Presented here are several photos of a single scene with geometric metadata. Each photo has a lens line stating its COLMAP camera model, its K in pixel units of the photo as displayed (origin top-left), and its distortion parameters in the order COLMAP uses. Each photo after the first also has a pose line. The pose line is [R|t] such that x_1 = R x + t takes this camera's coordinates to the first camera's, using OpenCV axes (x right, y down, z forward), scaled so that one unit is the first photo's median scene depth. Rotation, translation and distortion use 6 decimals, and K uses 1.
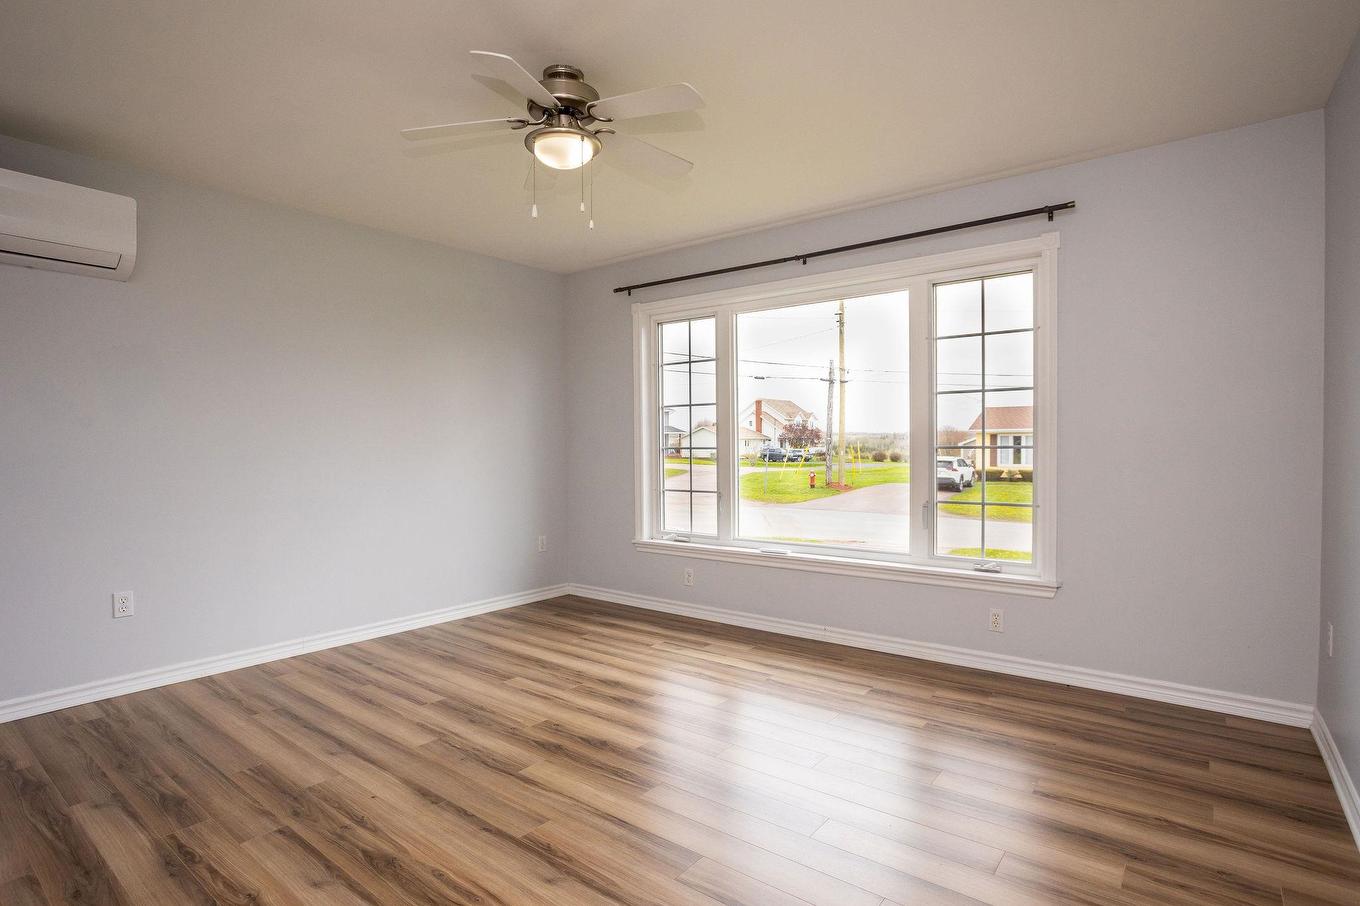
lens RADIAL K [[661.4, 0, 680.7], [0, 661.4, 452.2], [0, 0, 1]] dist [-0.037385, 0.015808]
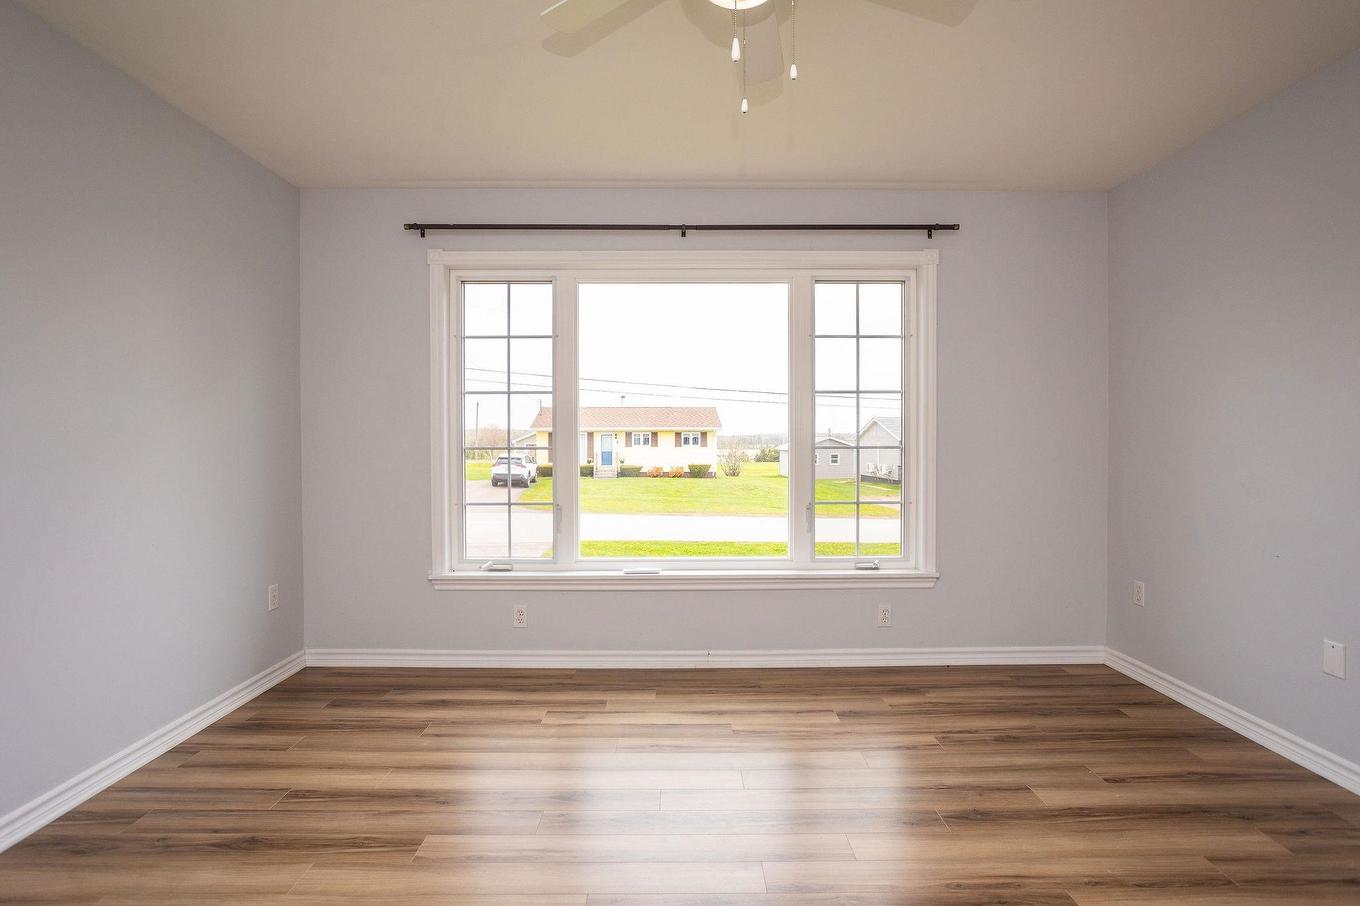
lens RADIAL K [[661.4, 0, 693.1], [0, 661.4, 441.0], [0, 0, 1]] dist [-0.037385, 0.015808]
pose [[0.798547, 0.004339, 0.601917, -0.349006], [0.003364, 0.999926, -0.011671, -0.006060], [-0.601923, 0.011345, 0.798473, 0.323056]]
